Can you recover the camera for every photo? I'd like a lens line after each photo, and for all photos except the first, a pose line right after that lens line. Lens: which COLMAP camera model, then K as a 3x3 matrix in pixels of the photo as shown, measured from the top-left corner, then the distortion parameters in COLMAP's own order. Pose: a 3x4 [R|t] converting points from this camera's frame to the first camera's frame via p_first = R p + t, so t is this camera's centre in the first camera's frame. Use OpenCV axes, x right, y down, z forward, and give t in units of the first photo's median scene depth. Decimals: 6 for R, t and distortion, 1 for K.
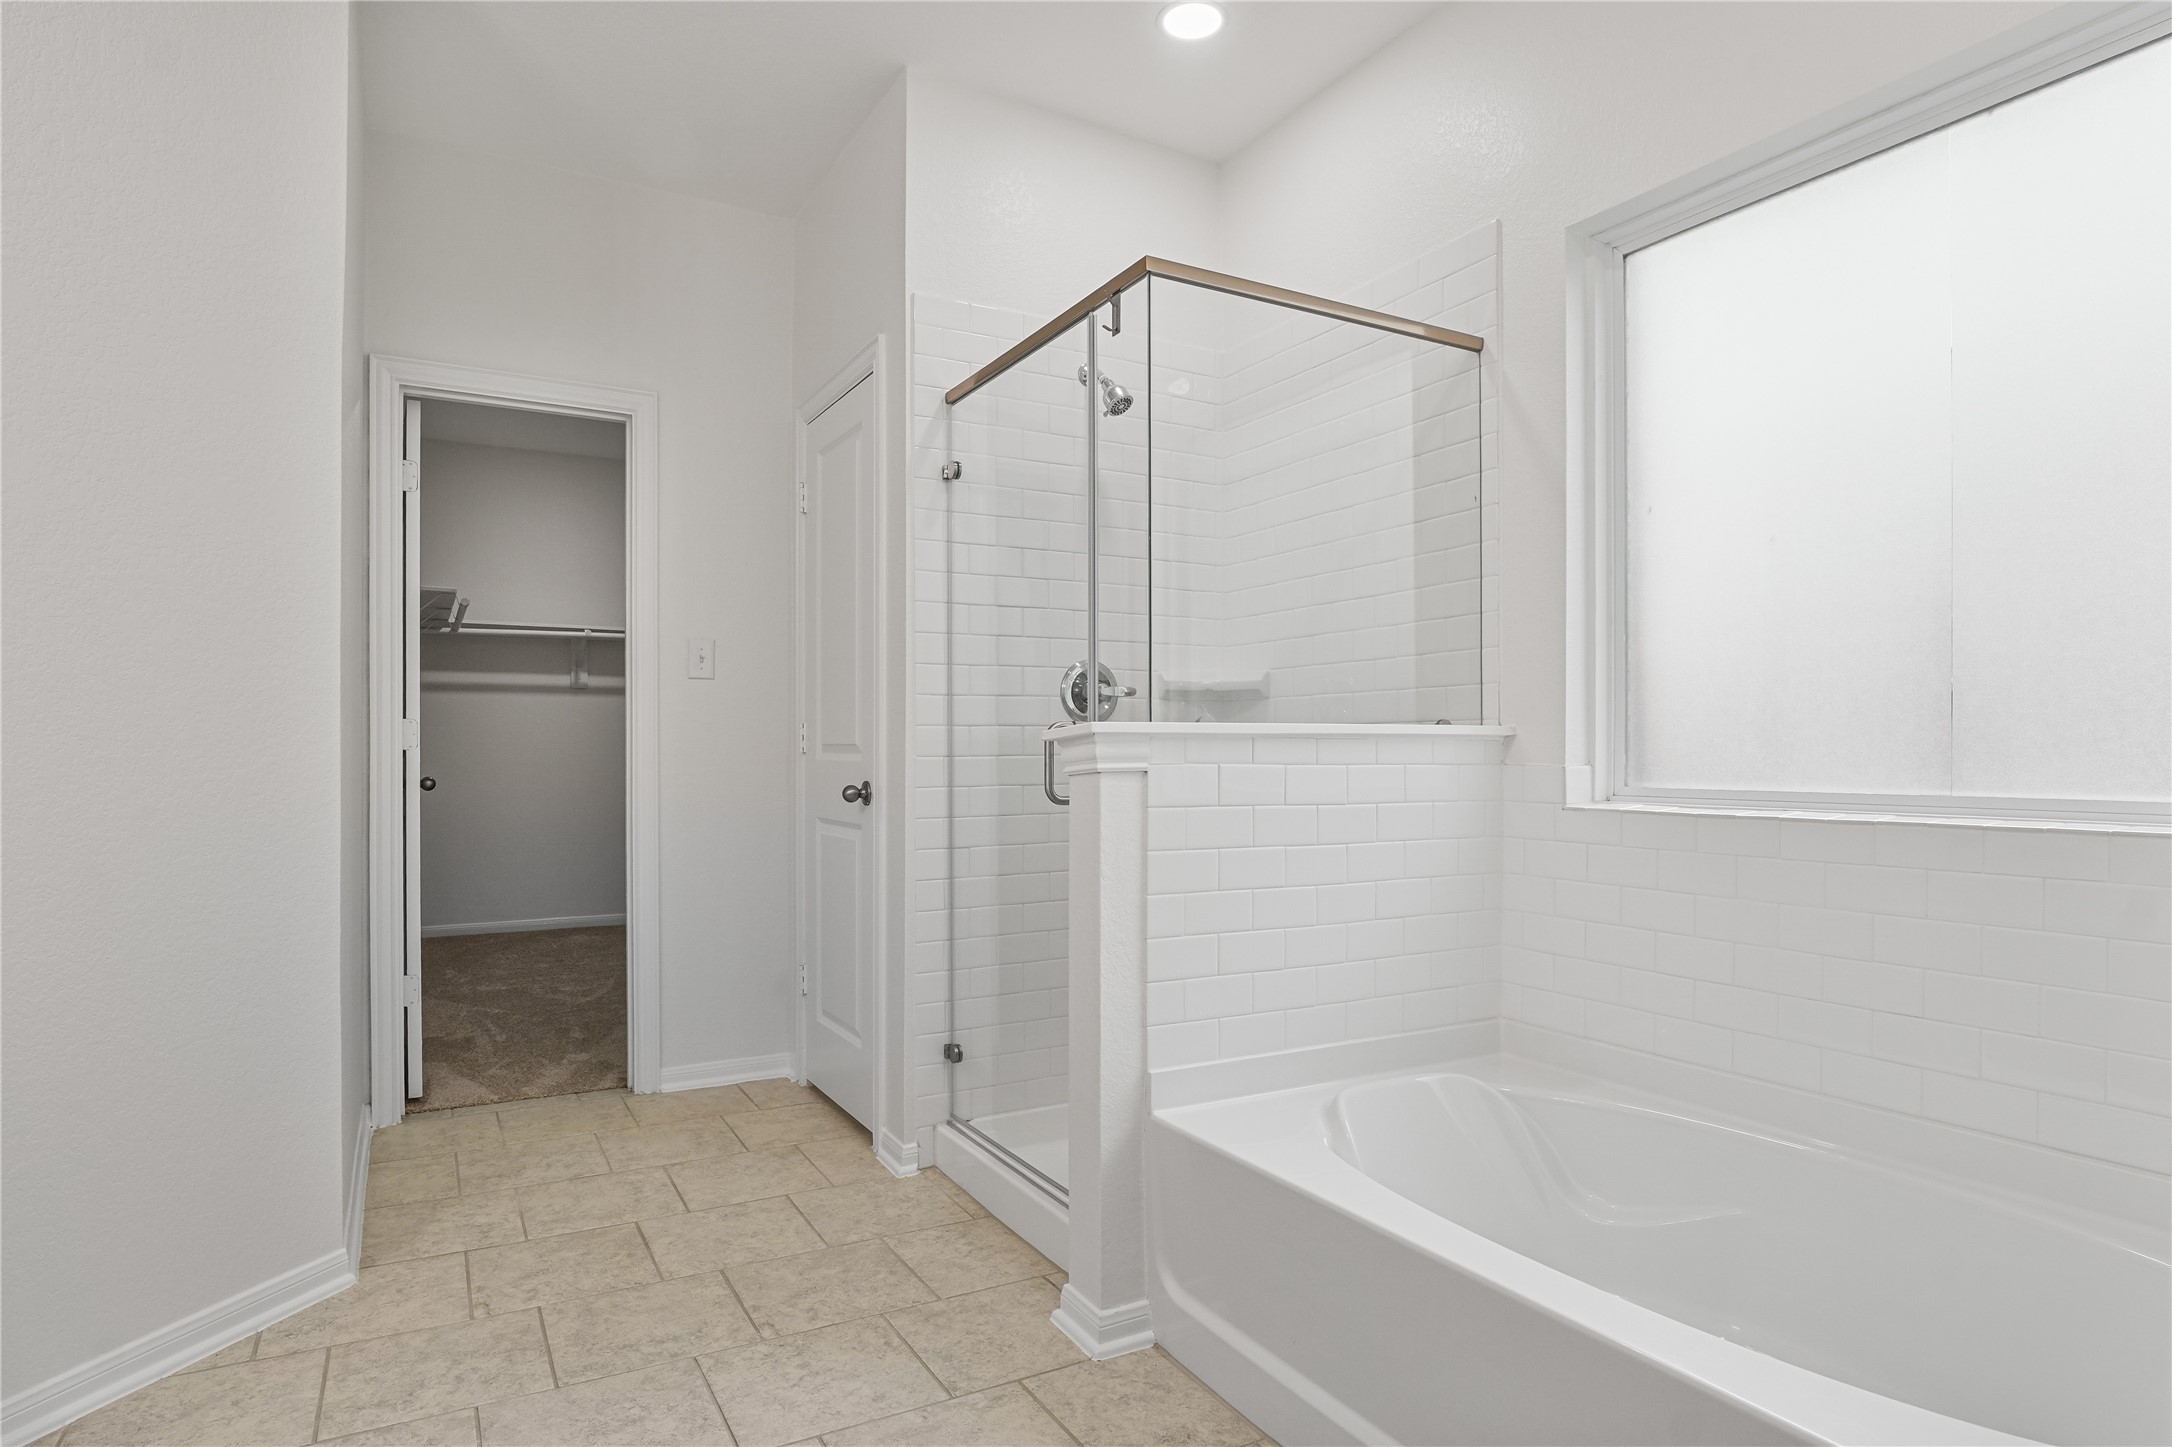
lens RADIAL K [[1197.3, 0, 1091.0], [0, 1197.3, 788.0], [0, 0, 1]] dist [-0.074633, -0.000106]
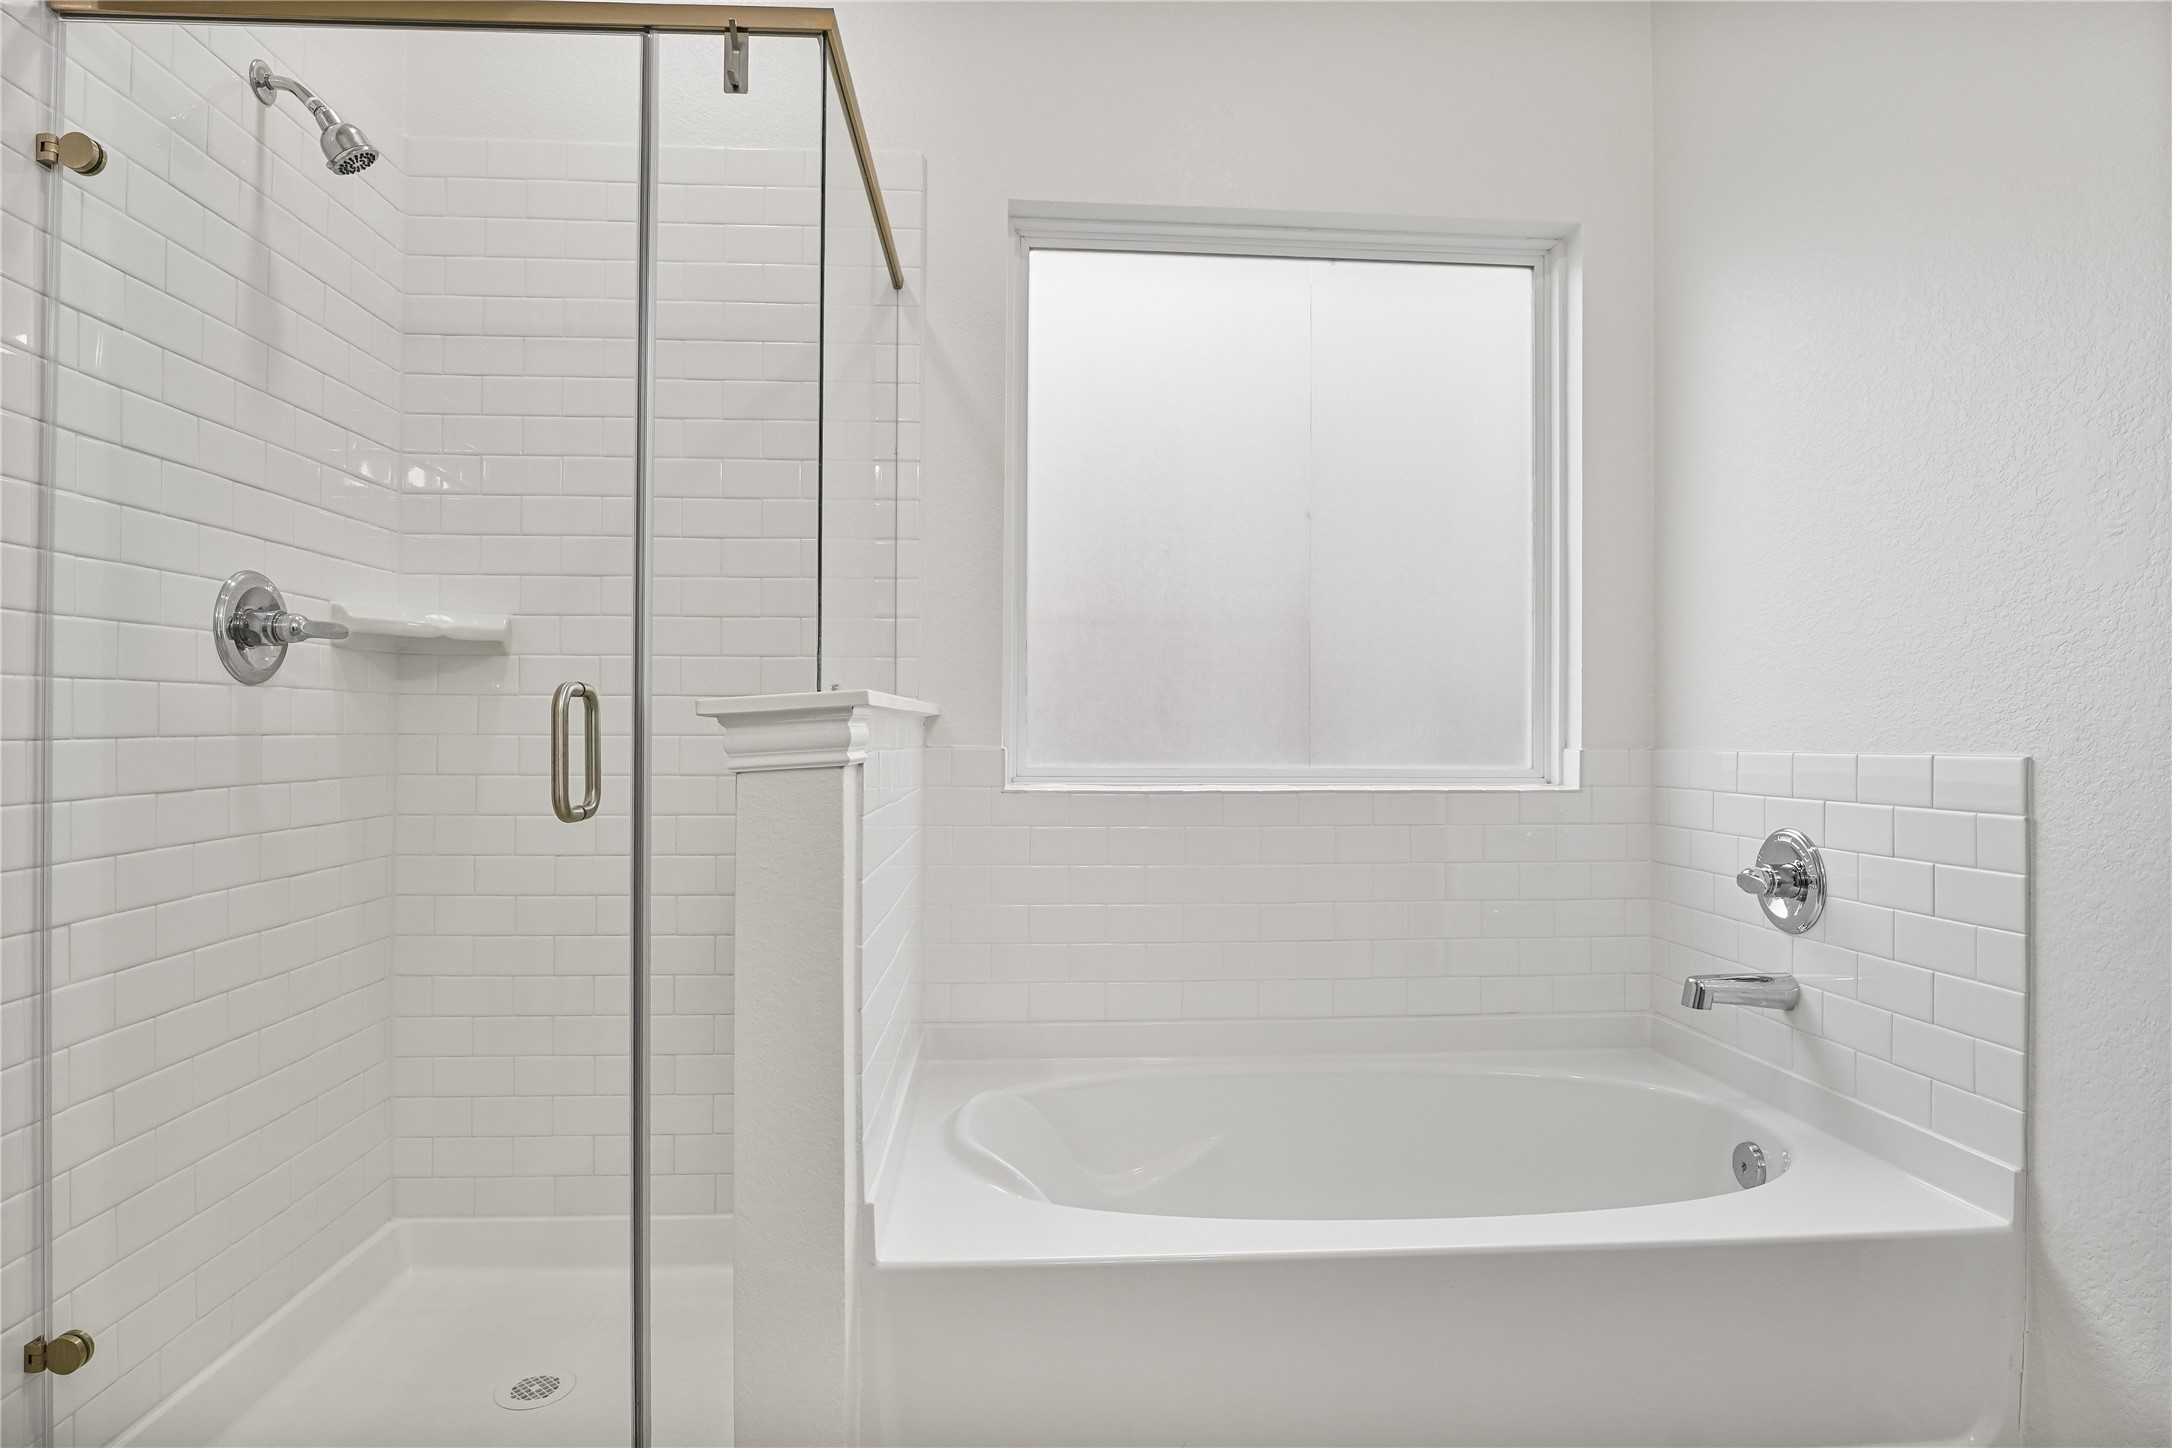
lens RADIAL K [[1171.6, 0, 1086.2], [0, 1171.6, 728.3], [0, 0, 1]] dist [-0.023678, 0.001369]
pose [[0.423518, 0.007316, 0.905858, -0.446438], [0.020740, 0.999627, -0.017769, -0.016462], [-0.905650, 0.026313, 0.423208, 0.528081]]
